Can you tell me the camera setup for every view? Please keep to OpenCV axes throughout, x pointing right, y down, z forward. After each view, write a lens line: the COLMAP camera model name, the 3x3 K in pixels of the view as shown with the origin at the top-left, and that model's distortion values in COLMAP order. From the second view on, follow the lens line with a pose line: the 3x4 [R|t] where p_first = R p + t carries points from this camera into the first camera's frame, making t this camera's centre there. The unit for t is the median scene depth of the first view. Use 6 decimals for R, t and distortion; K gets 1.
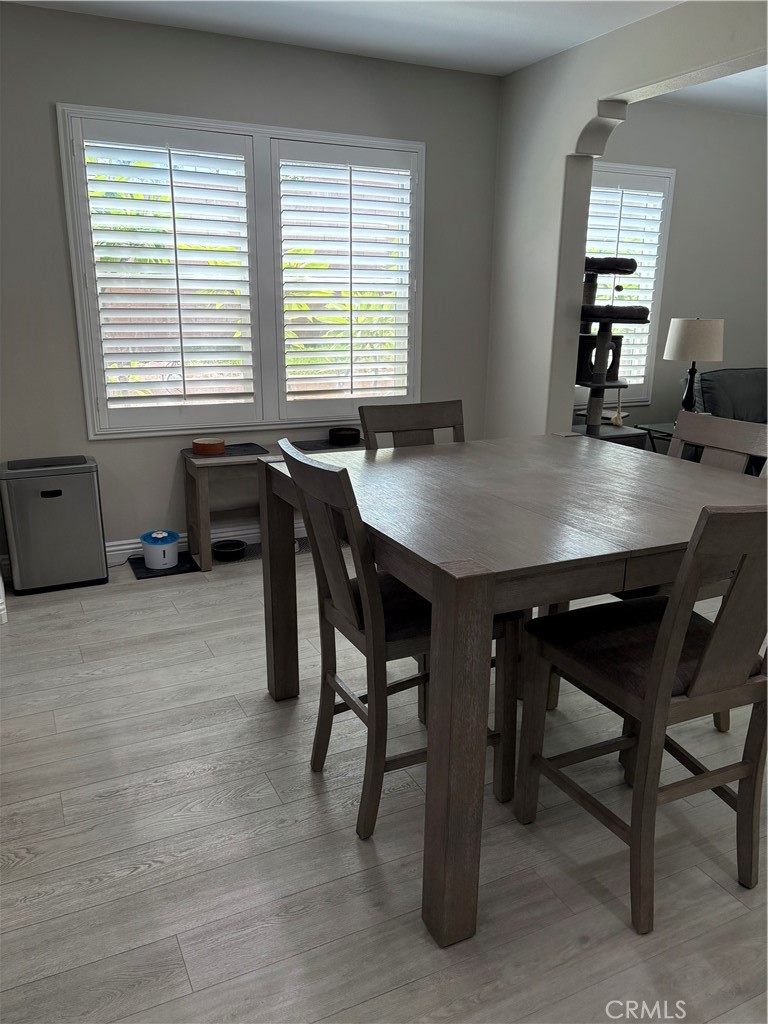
lens RADIAL K [[774.4, 0, 396.5], [0, 774.4, 535.0], [0, 0, 1]] dist [0.009075, 0.000674]
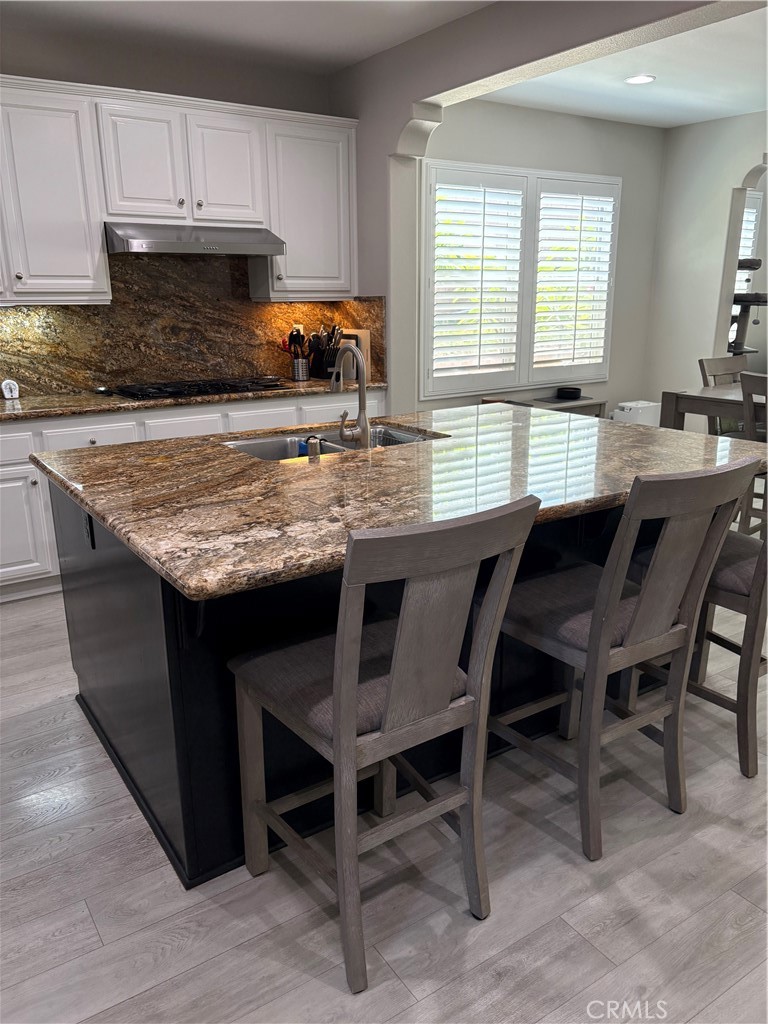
lens RADIAL K [[774.4, 0, 381.3], [0, 774.4, 513.4], [0, 0, 1]] dist [0.009075, 0.000674]
pose [[0.988570, -0.064223, 0.136403, -0.609455], [0.067147, 0.997599, -0.016941, 0.083945], [-0.134987, 0.025907, 0.990509, -0.294490]]
